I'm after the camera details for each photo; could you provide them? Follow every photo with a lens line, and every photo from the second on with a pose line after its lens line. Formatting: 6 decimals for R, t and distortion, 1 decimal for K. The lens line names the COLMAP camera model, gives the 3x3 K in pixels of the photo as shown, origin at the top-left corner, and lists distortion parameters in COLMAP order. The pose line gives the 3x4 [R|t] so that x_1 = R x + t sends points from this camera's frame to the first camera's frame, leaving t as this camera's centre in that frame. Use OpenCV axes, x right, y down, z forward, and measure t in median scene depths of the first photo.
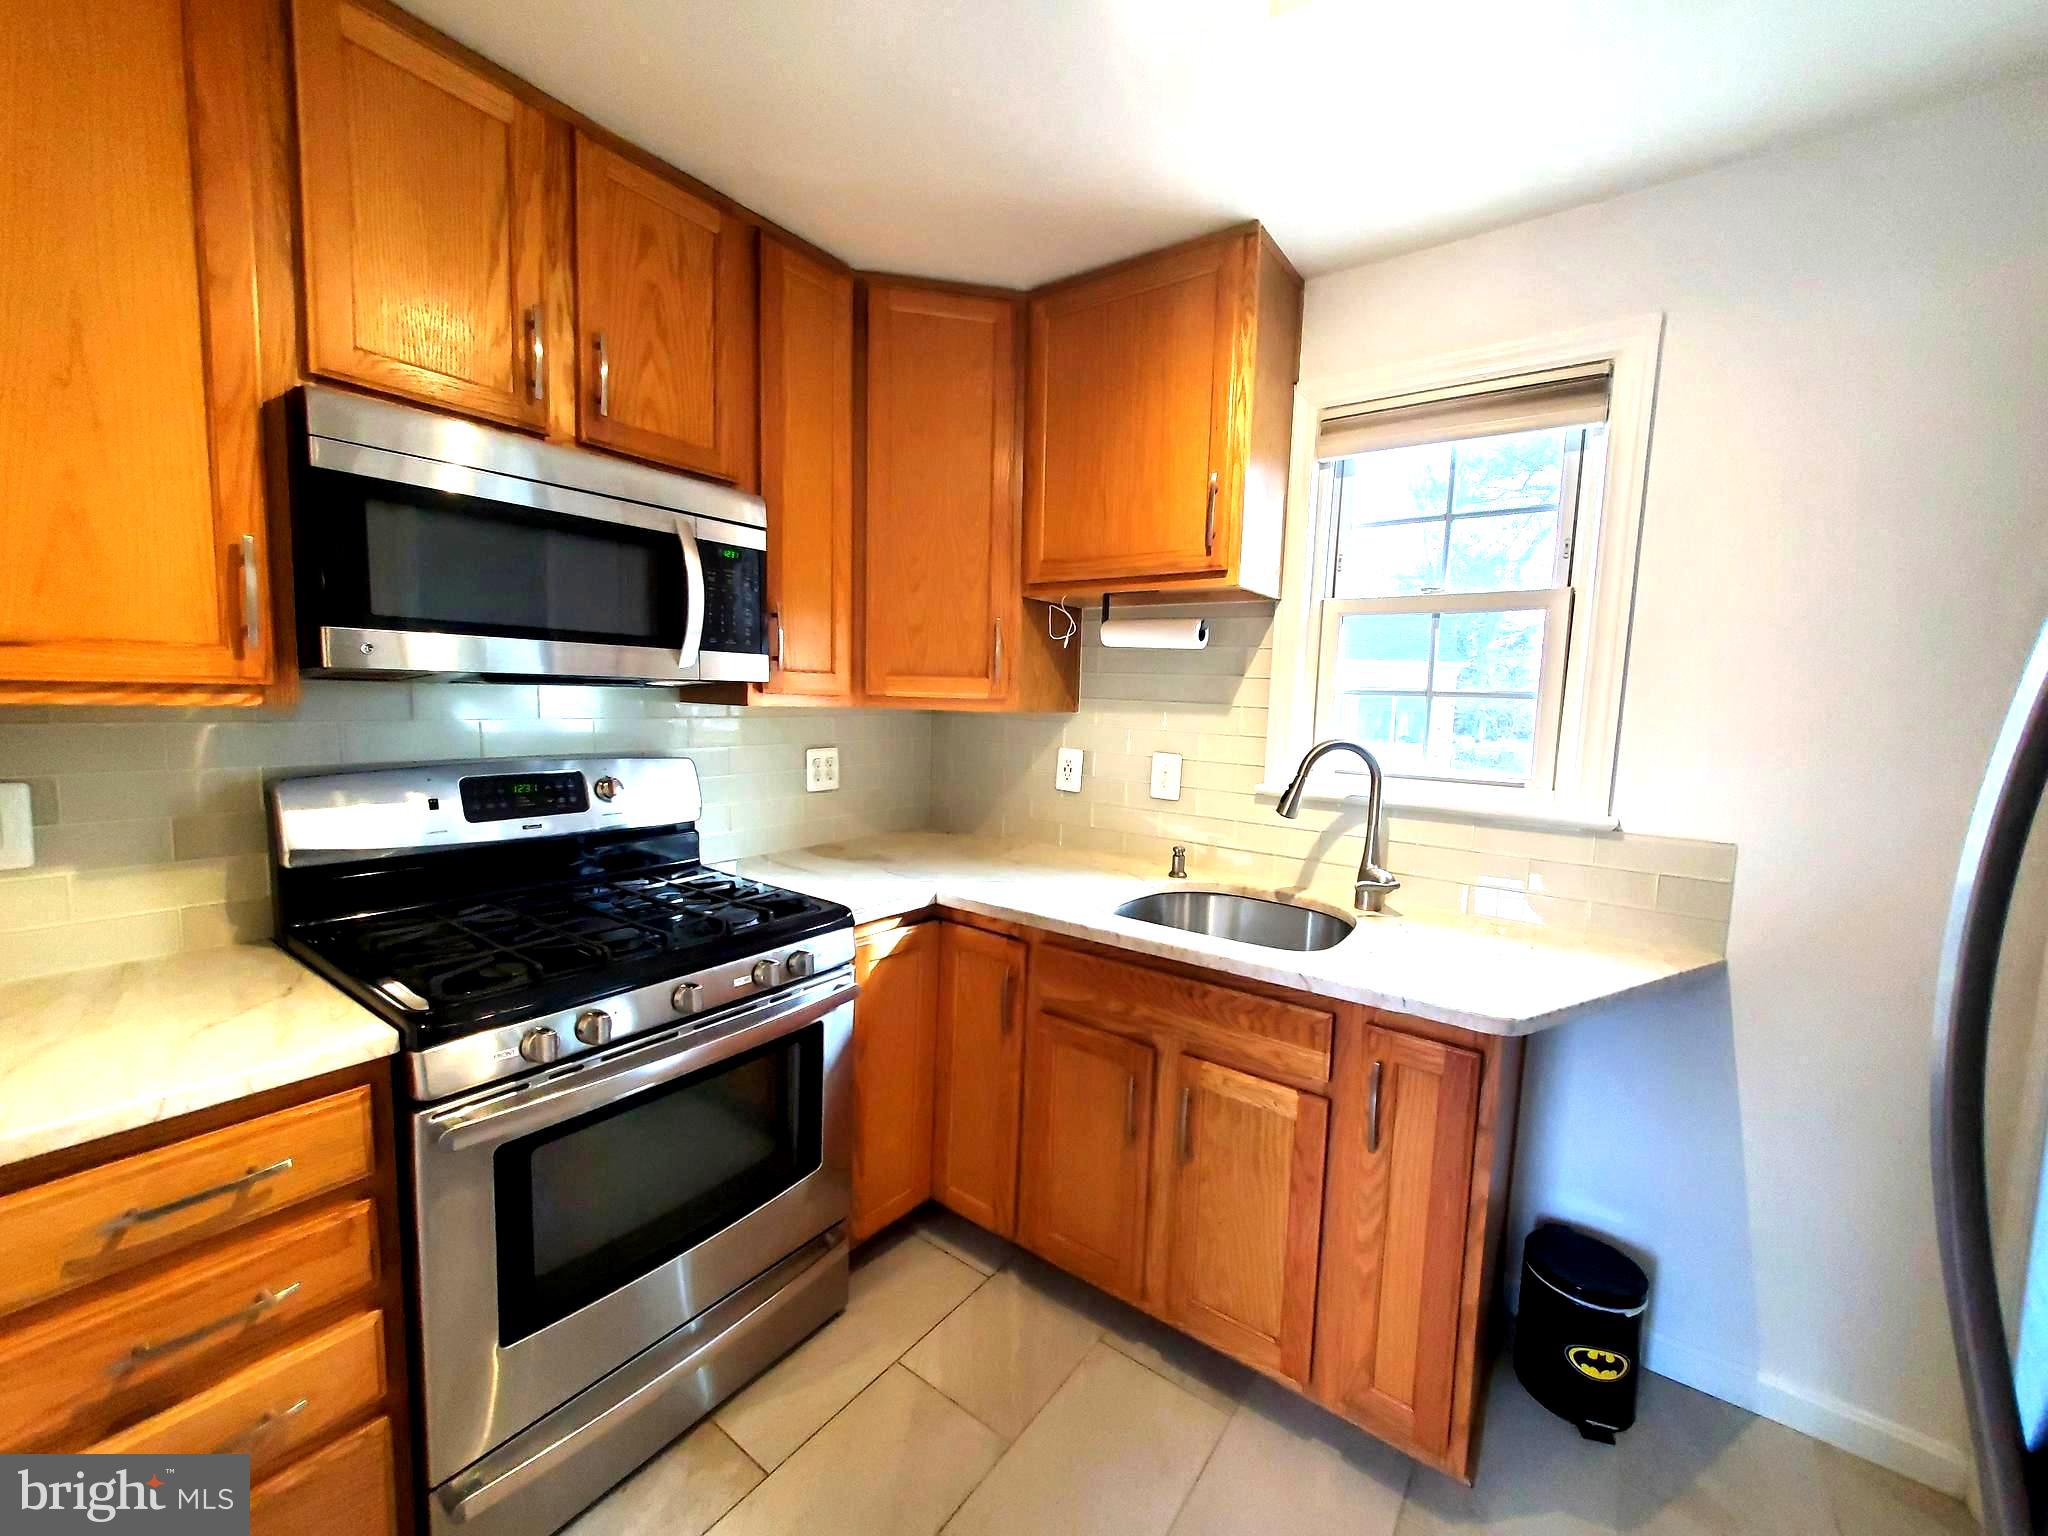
lens RADIAL K [[802.8, 0, 1054.5], [0, 802.8, 771.9], [0, 0, 1]] dist [0.001741, 0.000906]
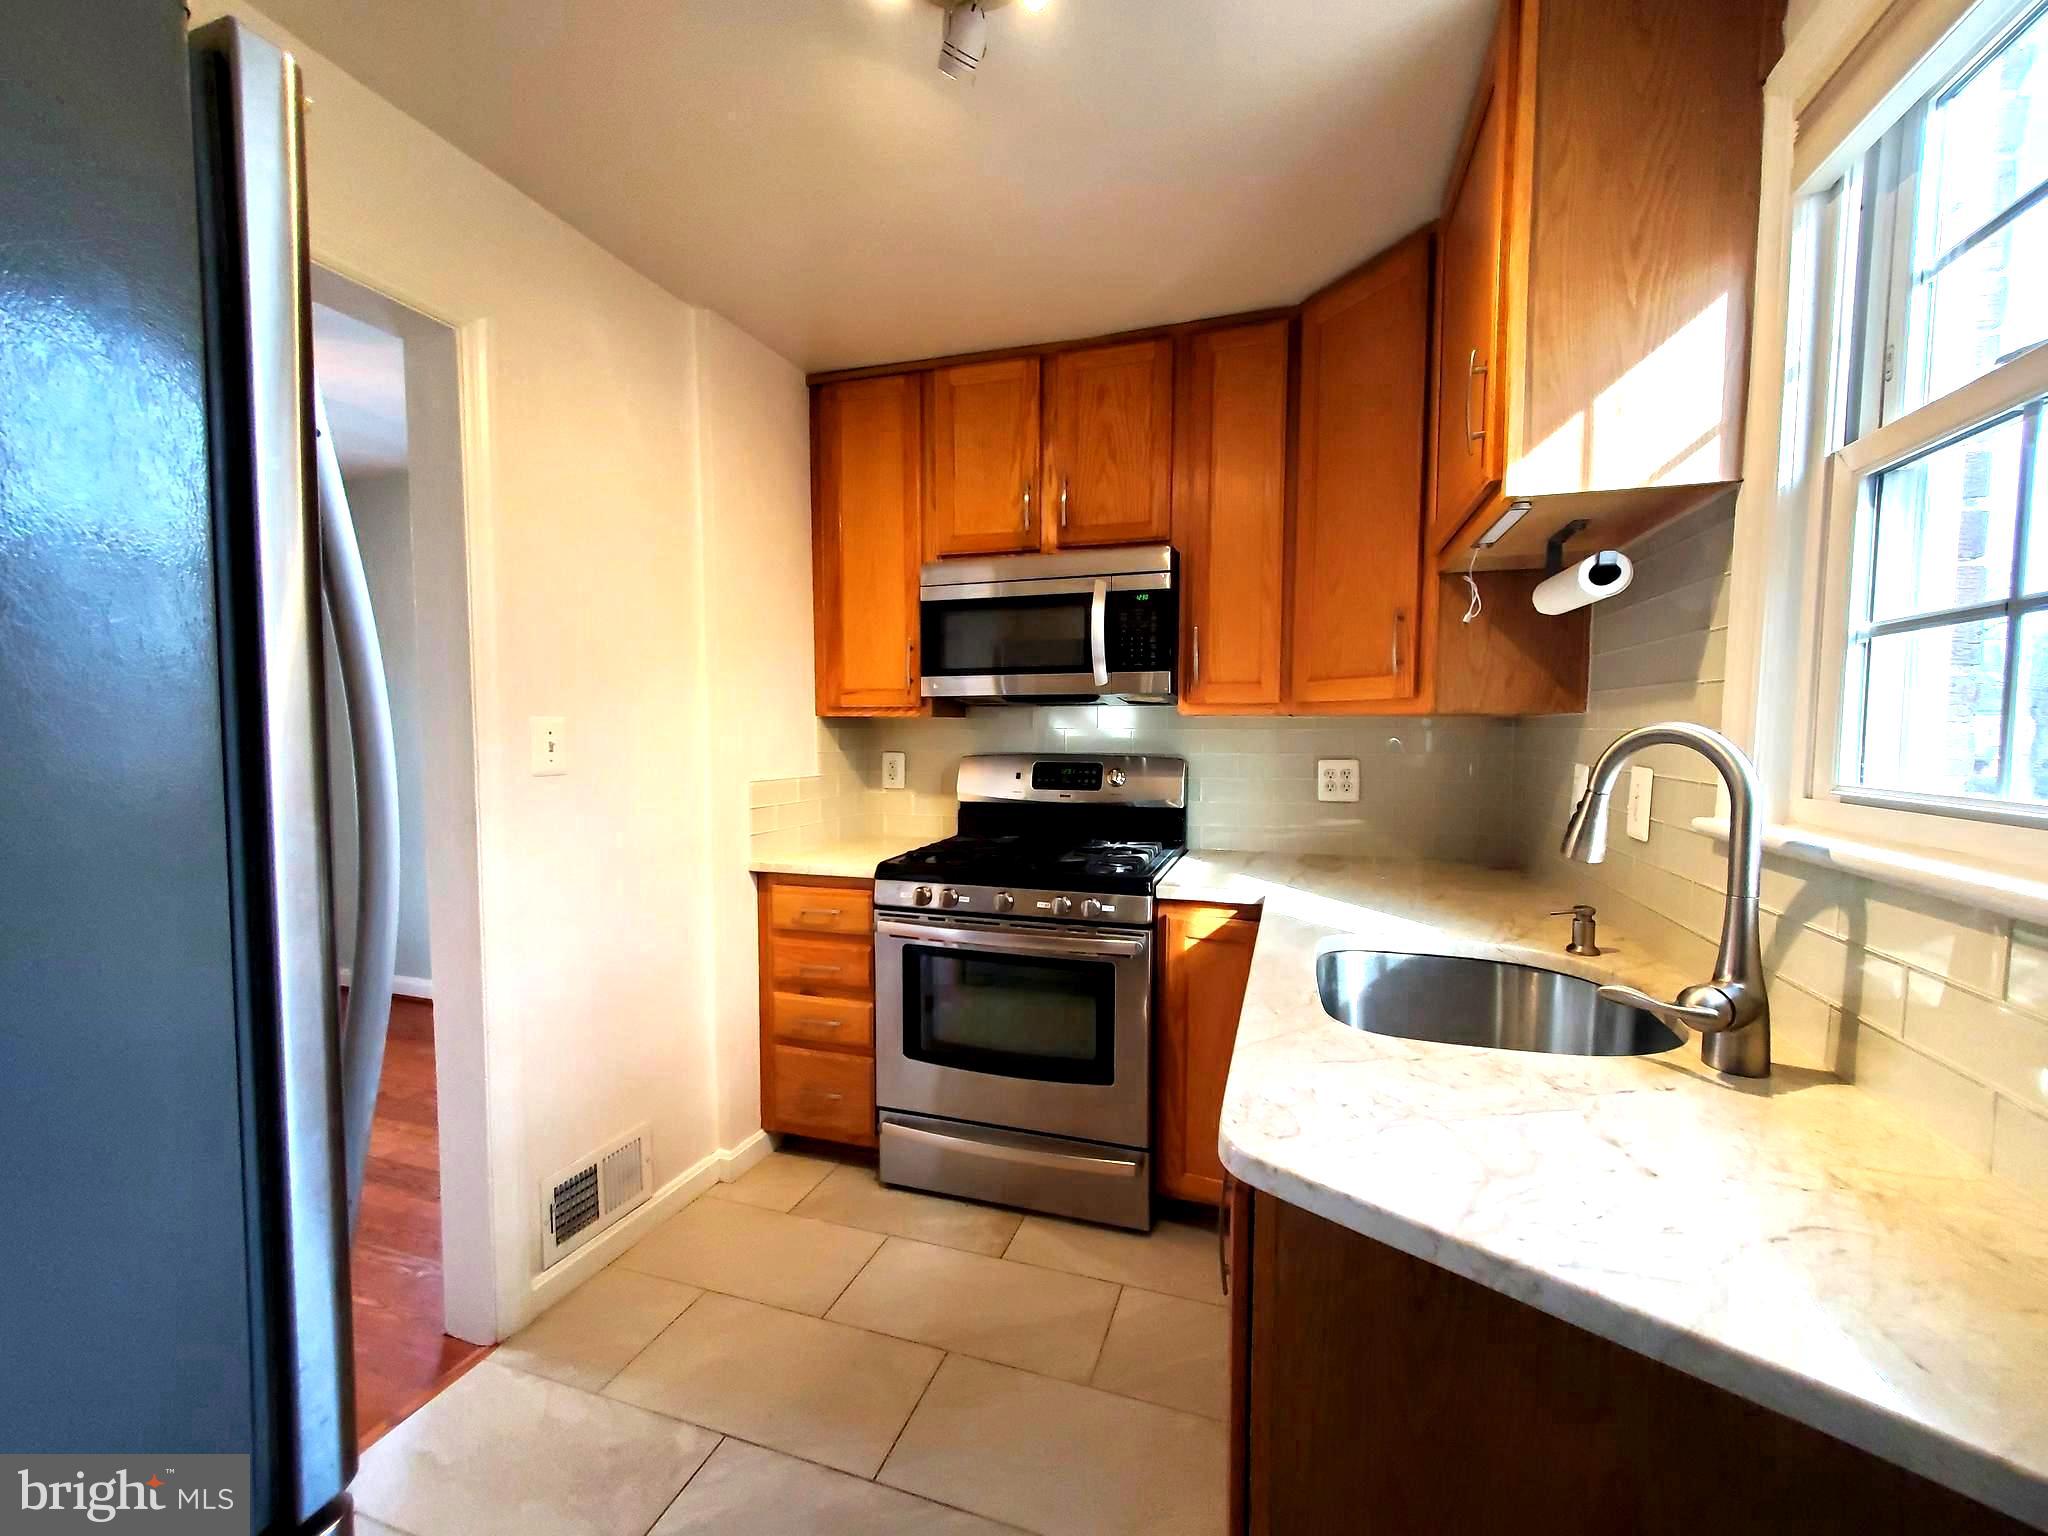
lens RADIAL K [[802.8, 0, 1054.5], [0, 802.8, 771.9], [0, 0, 1]] dist [0.001741, 0.000906]
pose [[0.301763, 0.020044, -0.953172, 0.830851], [-0.085324, 0.996335, -0.006061, 0.032905], [0.949557, 0.083157, 0.302367, 0.512391]]
